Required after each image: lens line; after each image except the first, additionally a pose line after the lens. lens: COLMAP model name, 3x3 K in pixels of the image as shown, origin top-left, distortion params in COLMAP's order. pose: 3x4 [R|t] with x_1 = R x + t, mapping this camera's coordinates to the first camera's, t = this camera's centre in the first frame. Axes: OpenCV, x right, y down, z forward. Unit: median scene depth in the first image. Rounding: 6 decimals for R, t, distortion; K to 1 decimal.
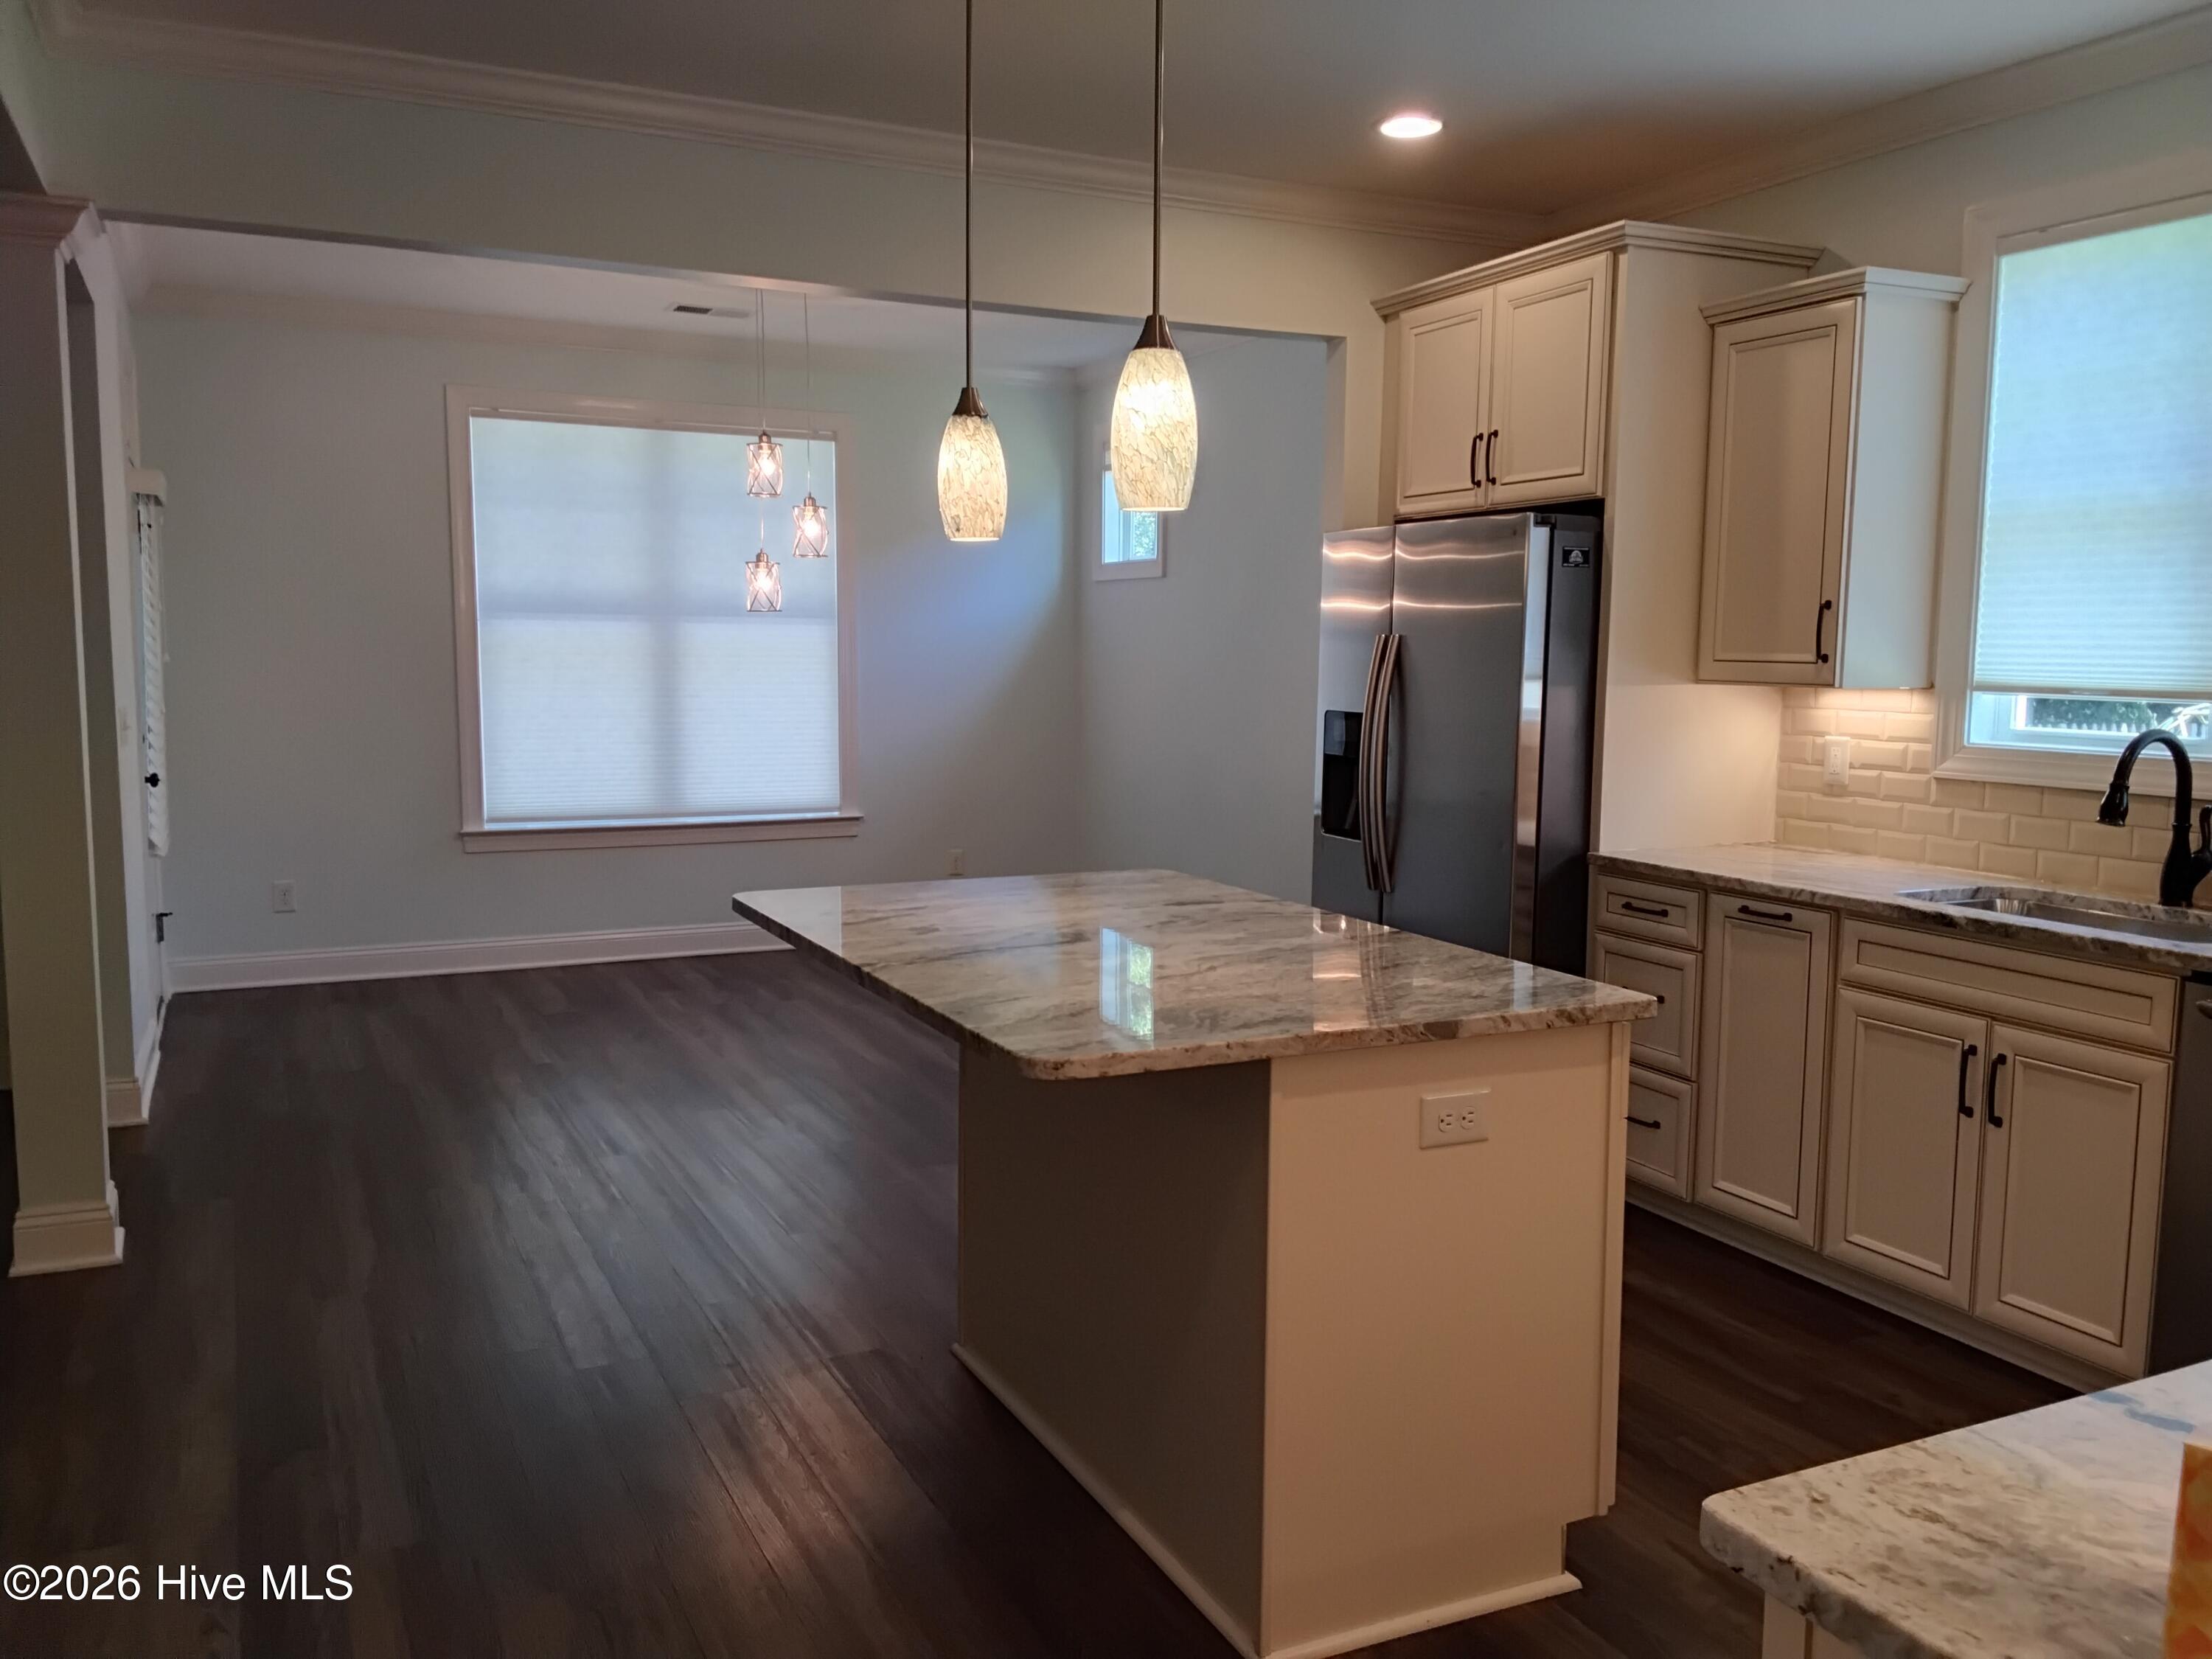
lens RADIAL K [[1749.6, 0, 1106.0], [0, 1749.6, 829.5], [0, 0, 1]] dist [0.014584, 0.004734]
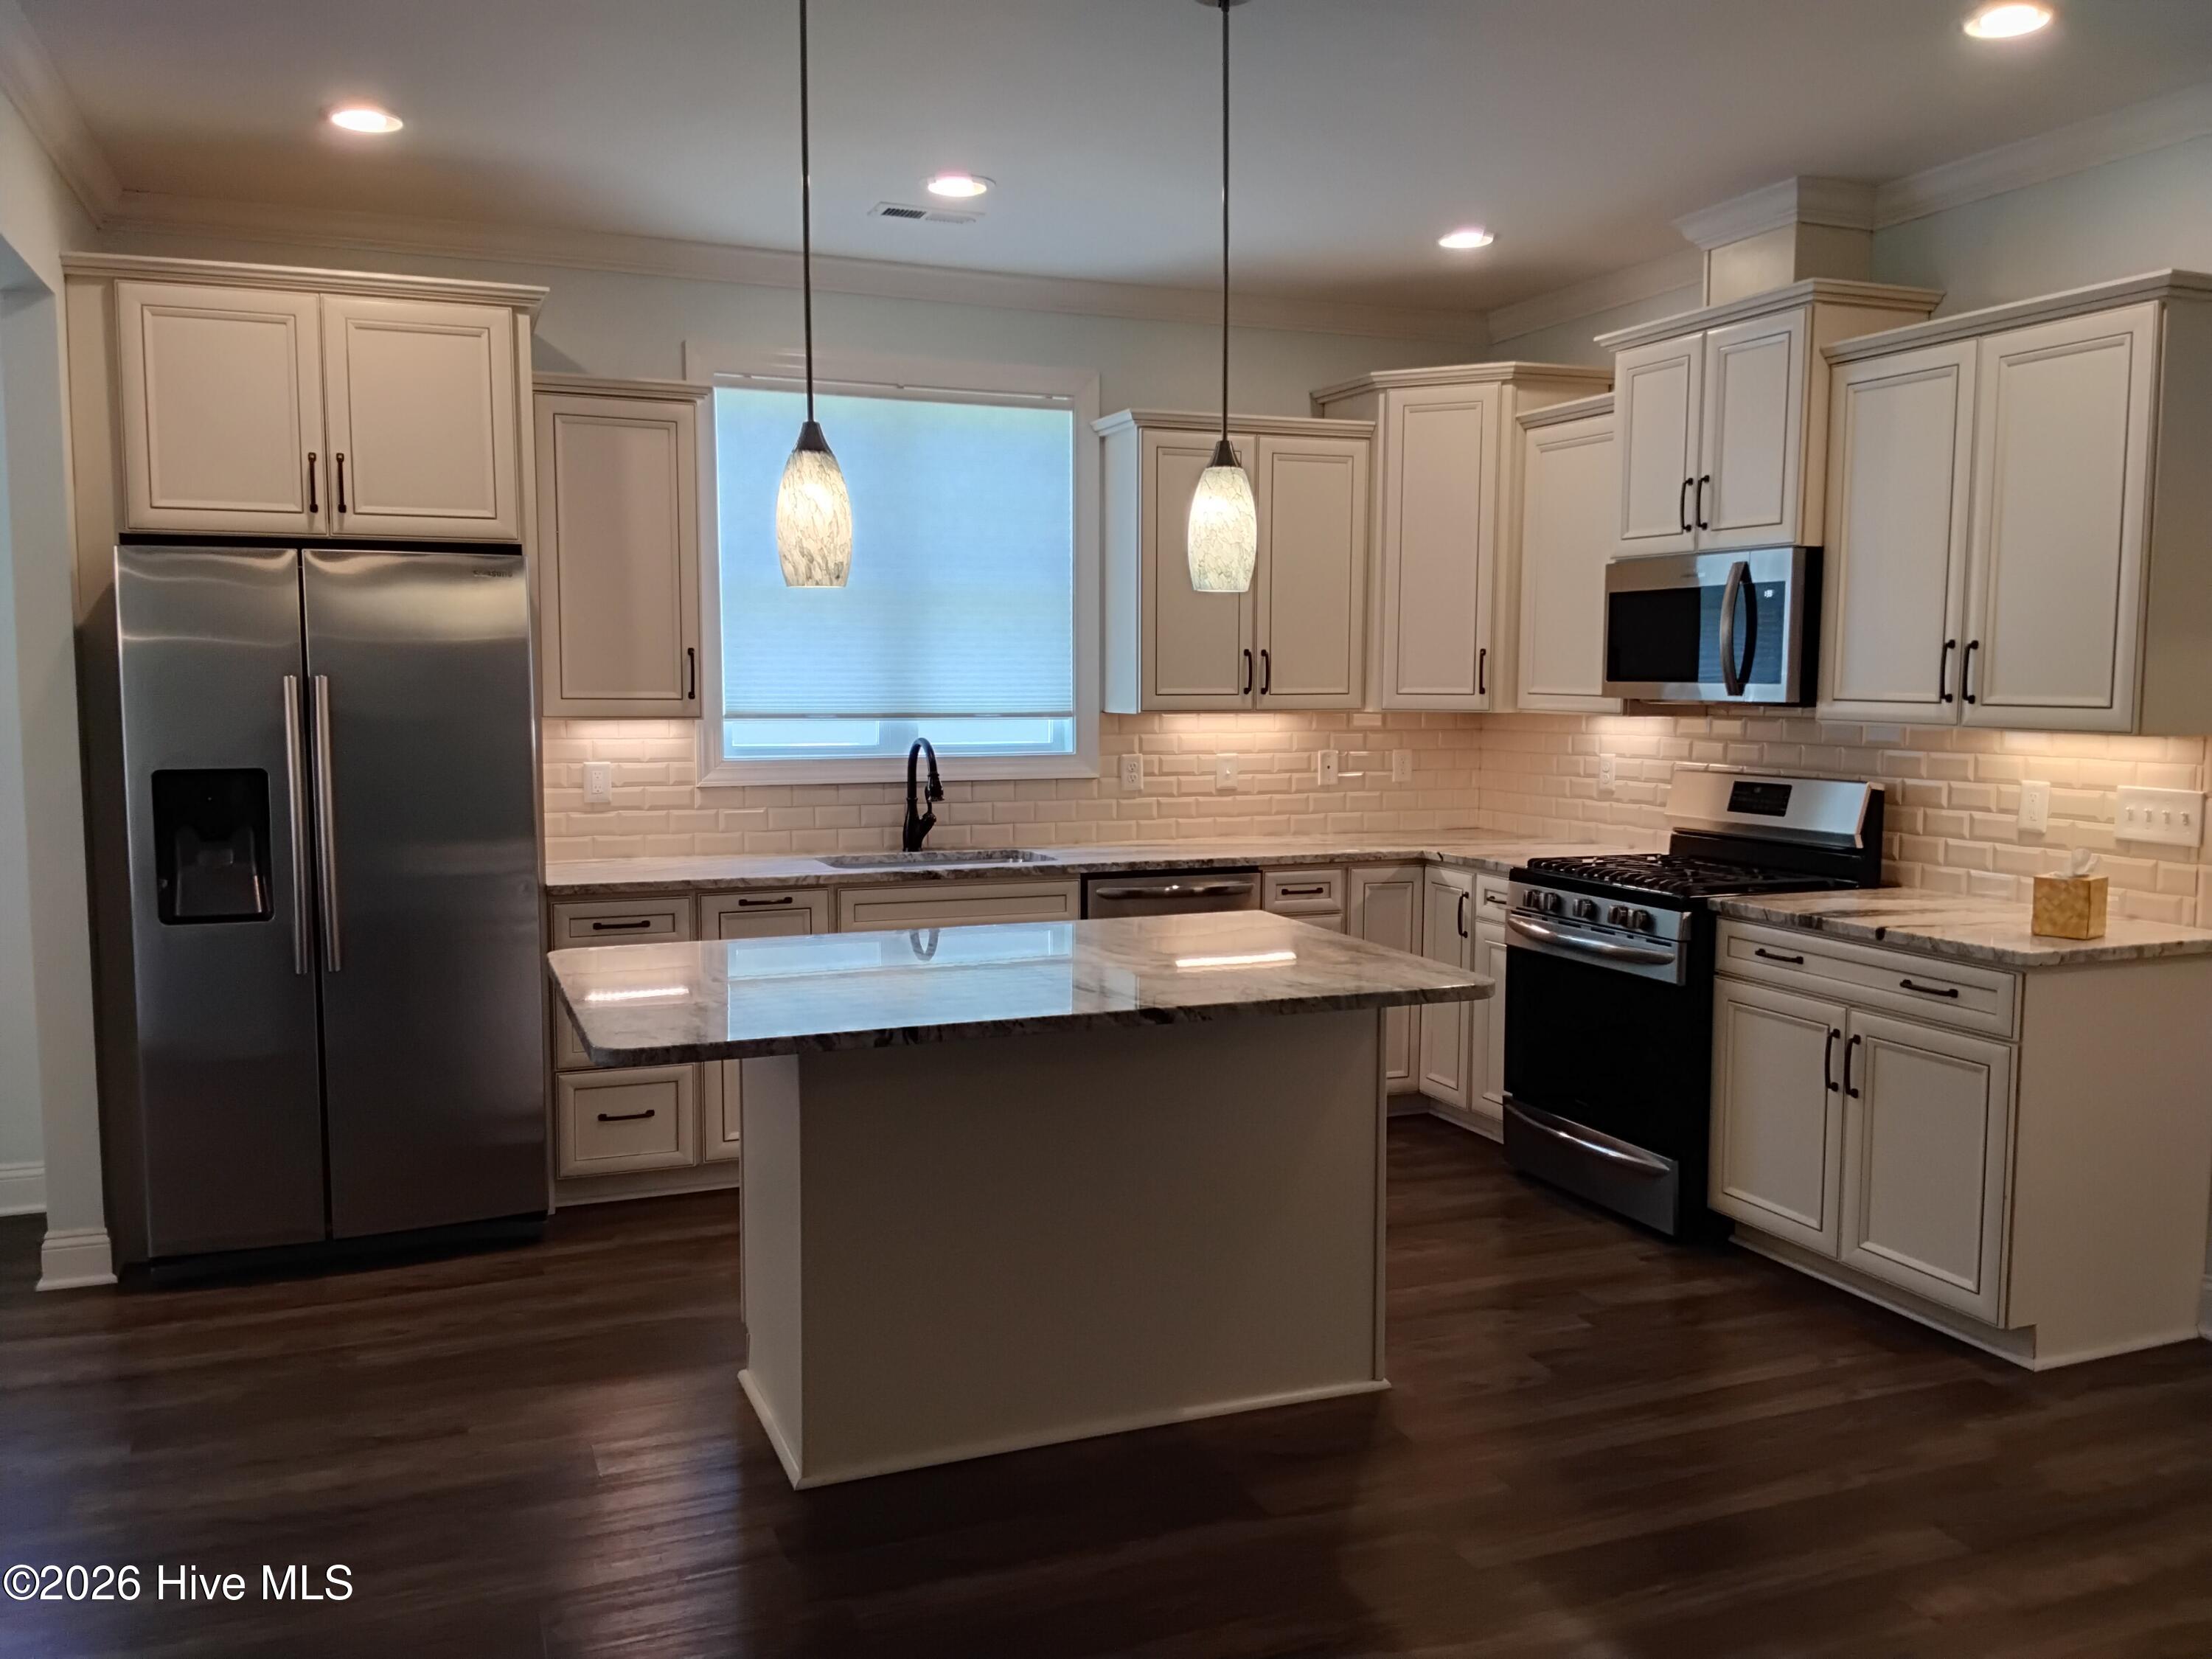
lens RADIAL K [[1763.8, 0, 1121.3], [0, 1763.8, 836.0], [0, 0, 1]] dist [0.115613, -0.192894]
pose [[0.058862, -0.099754, 0.993270, -0.820164], [0.104965, 0.990098, 0.093215, -0.085478], [-0.992732, 0.098772, 0.068750, 0.633601]]
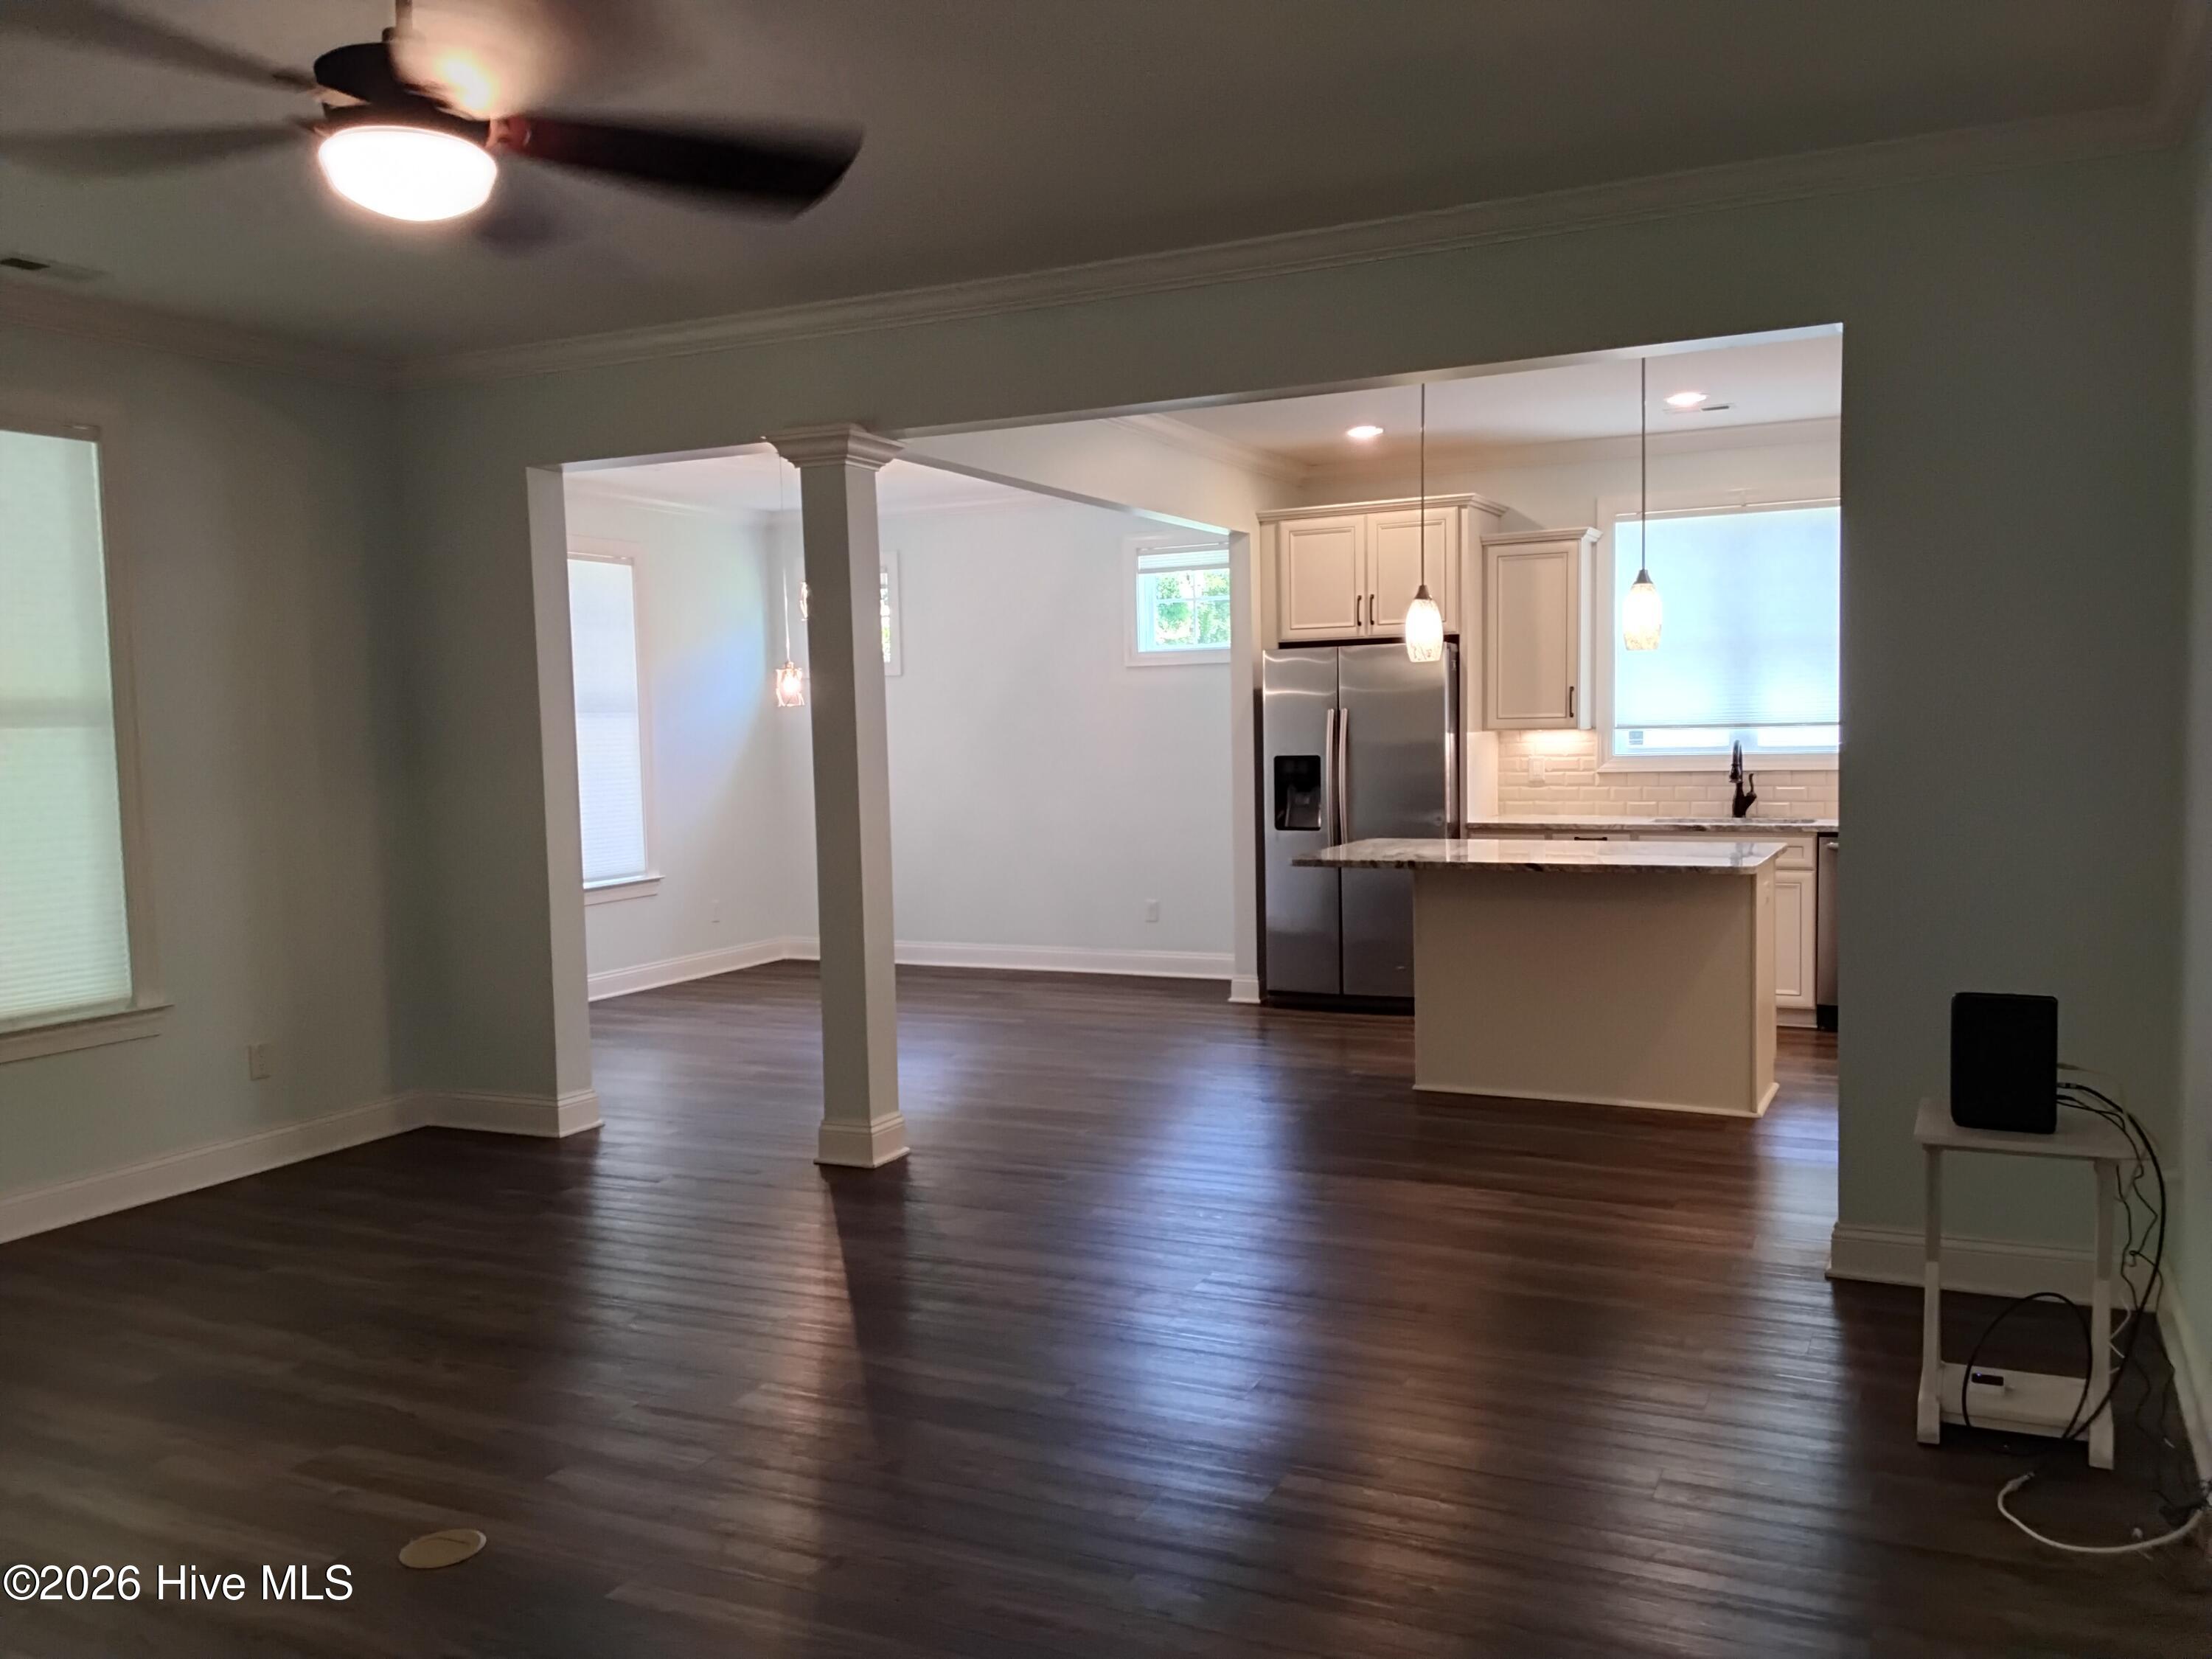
lens RADIAL K [[1736.3, 0, 1103.2], [0, 1736.3, 826.7], [0, 0, 1]] dist [0.113628, -0.186048]
pose [[0.785298, -0.062134, 0.615992, -1.276471], [0.093924, 0.995392, -0.019335, 0.018655], [-0.611952, 0.073040, 0.787515, -0.249425]]
